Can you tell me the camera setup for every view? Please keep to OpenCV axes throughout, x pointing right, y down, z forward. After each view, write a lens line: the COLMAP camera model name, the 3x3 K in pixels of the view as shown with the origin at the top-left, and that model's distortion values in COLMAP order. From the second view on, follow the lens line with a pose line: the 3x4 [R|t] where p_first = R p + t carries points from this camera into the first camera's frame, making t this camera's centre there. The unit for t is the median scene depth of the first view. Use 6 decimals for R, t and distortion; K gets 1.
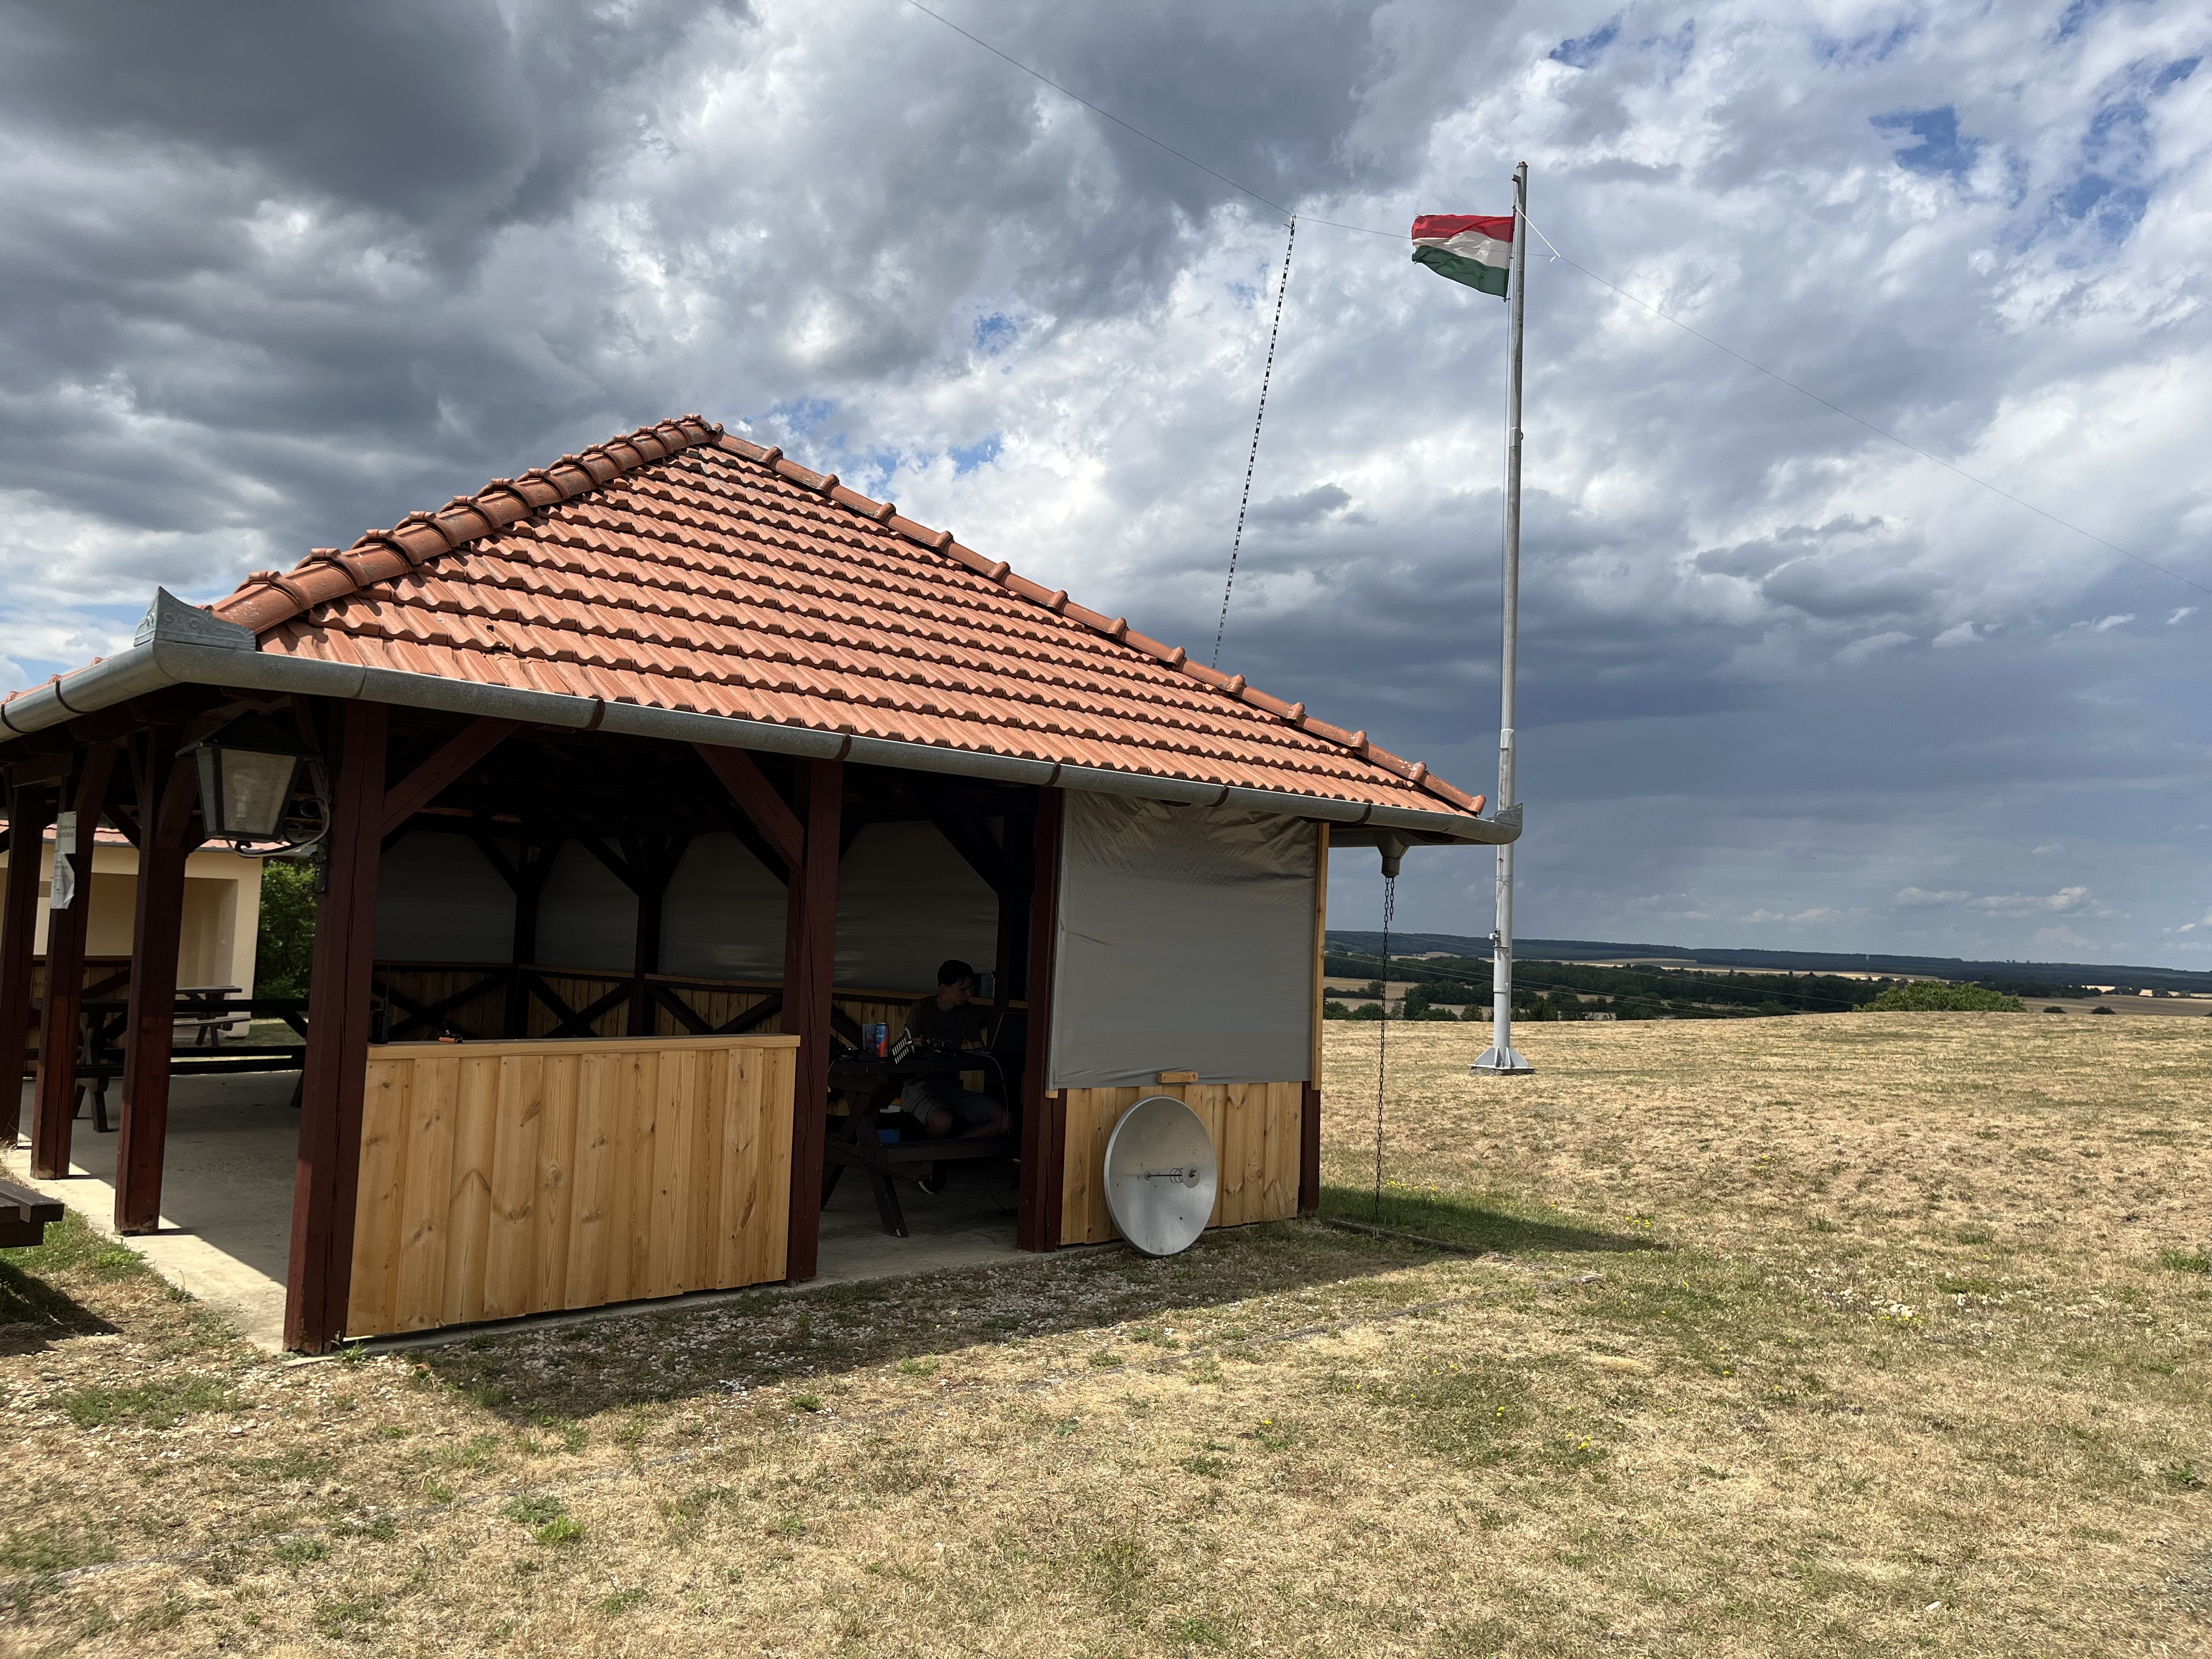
lens RADIAL K [[1691.8, 0, 1104.9], [0, 1691.8, 814.4], [0, 0, 1]] dist [0.043584, -0.051667]
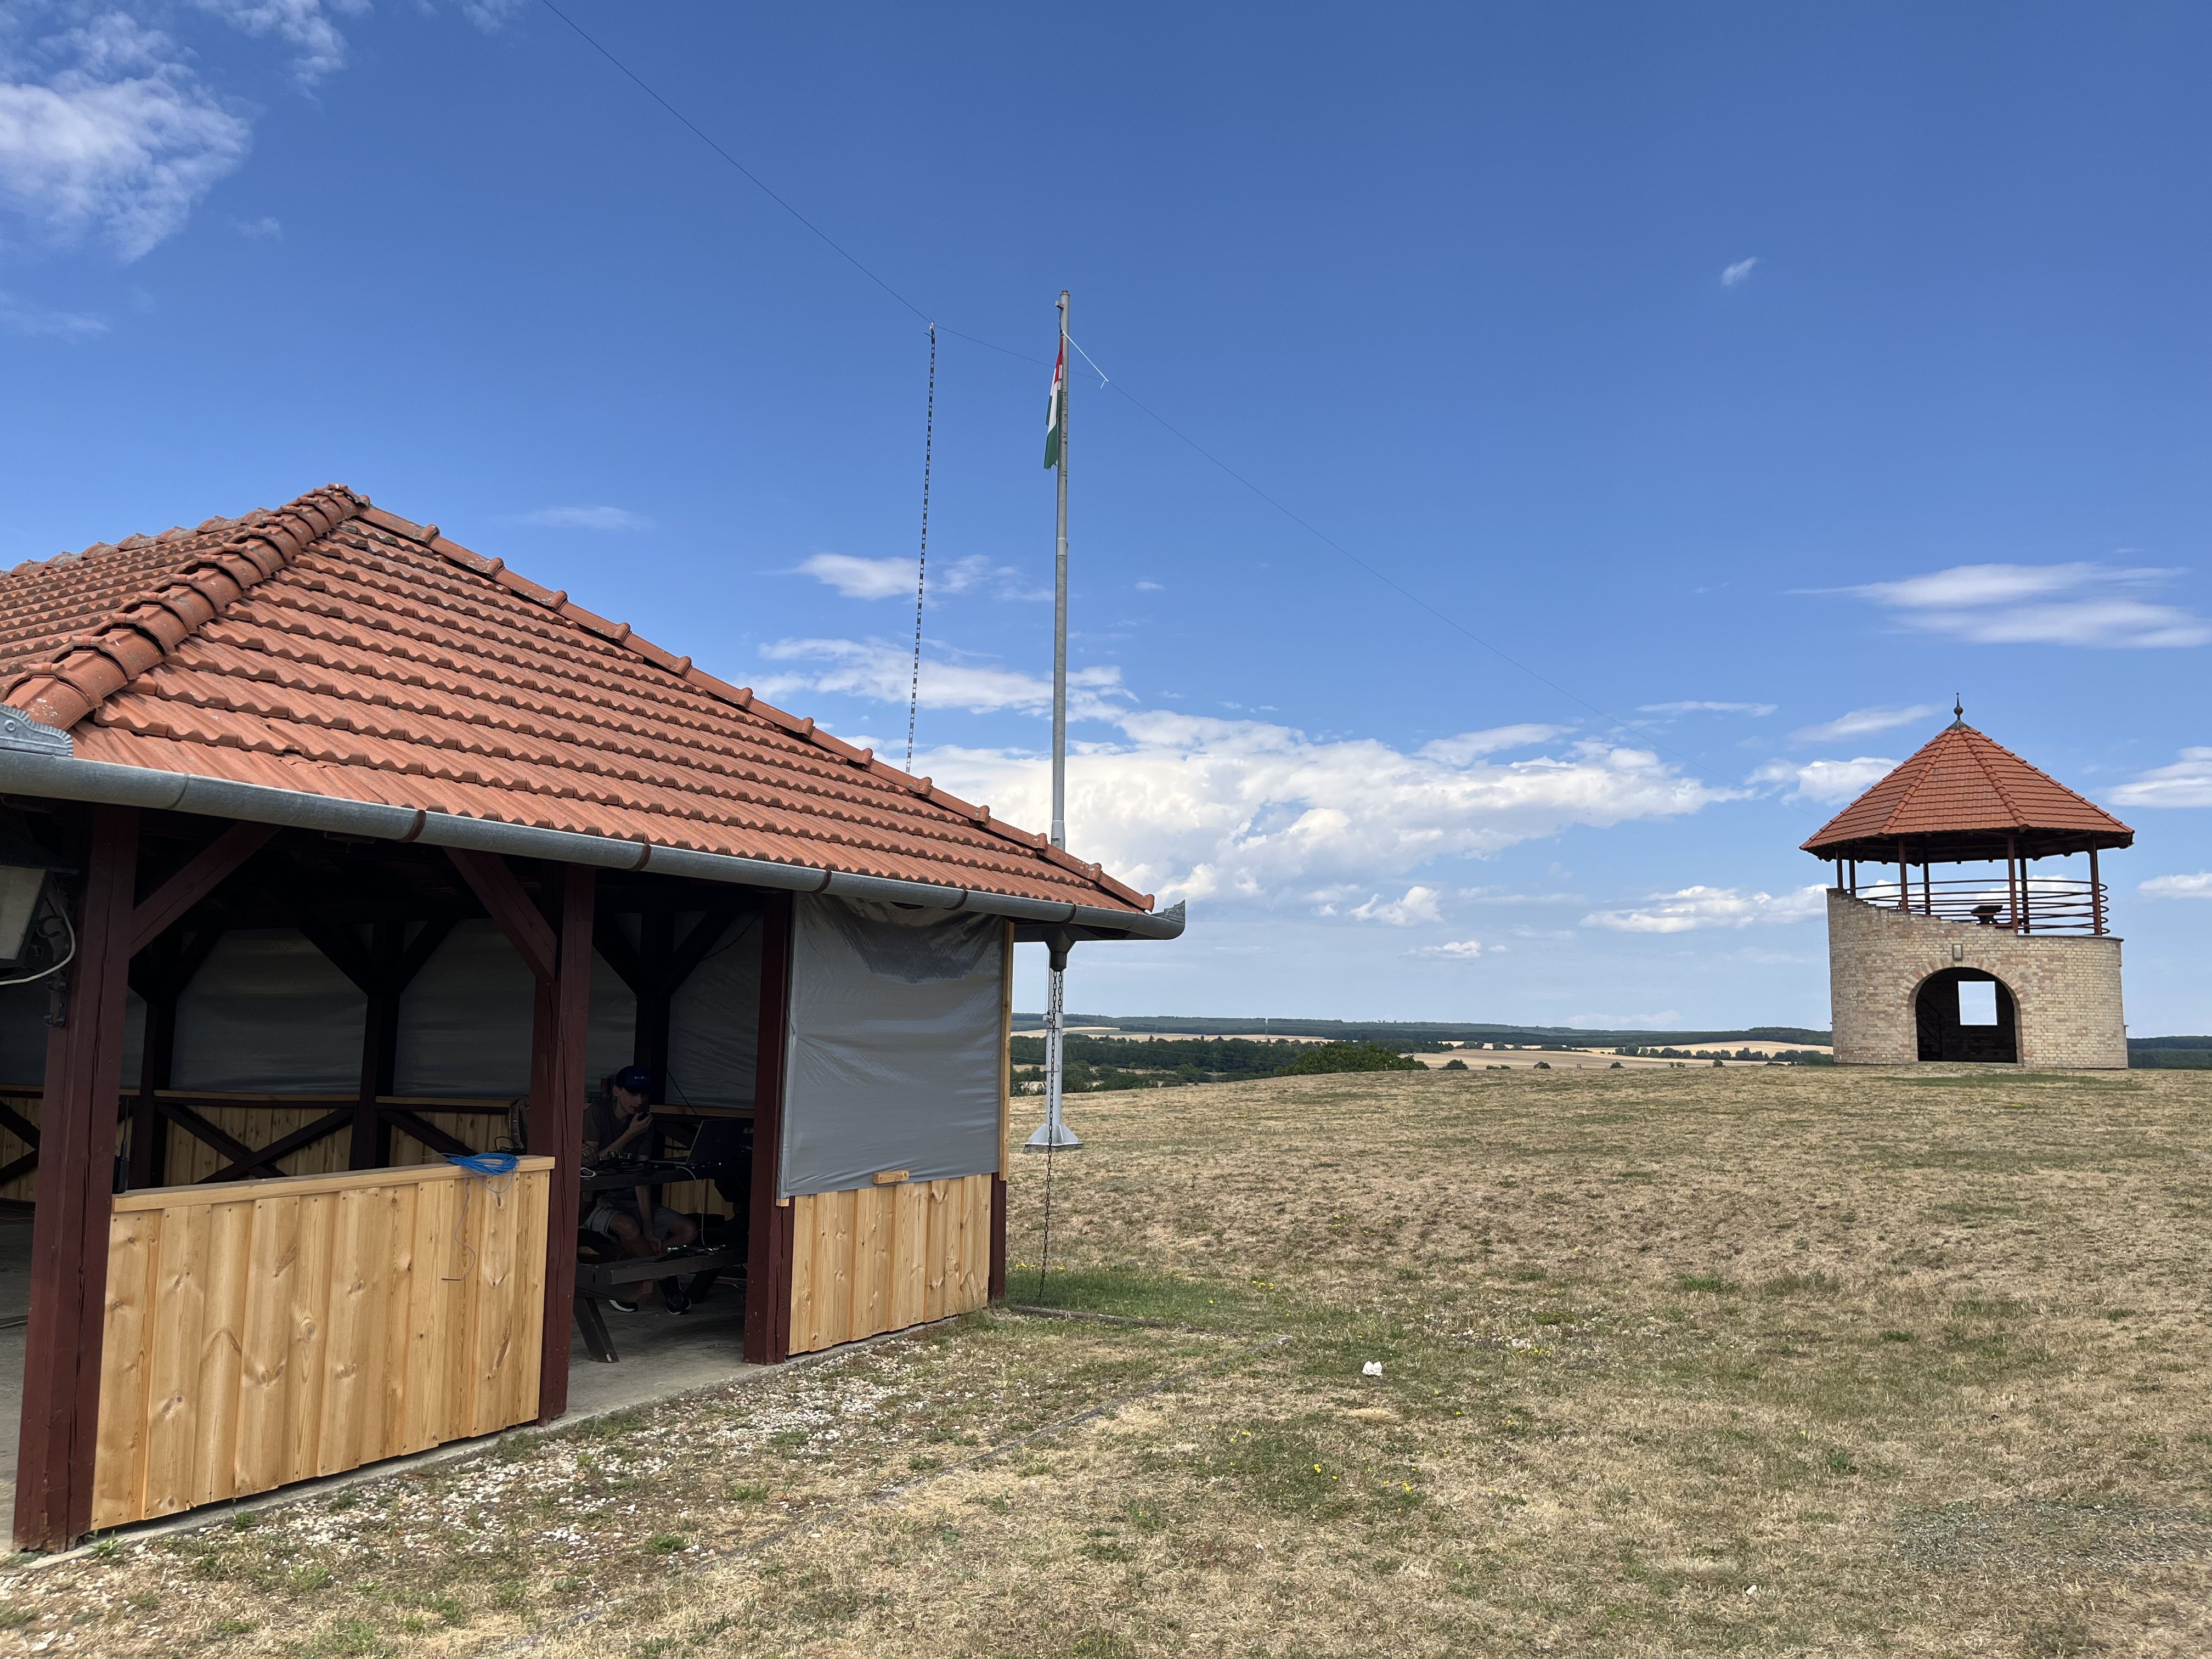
lens RADIAL K [[1691.8, 0, 1112.5], [0, 1691.8, 826.5], [0, 0, 1]] dist [0.043584, -0.051667]
pose [[0.946558, 0.009721, 0.322386, -0.168457], [0.002815, 0.999259, -0.038396, -0.014891], [-0.322521, 0.037251, 0.945829, -0.007850]]
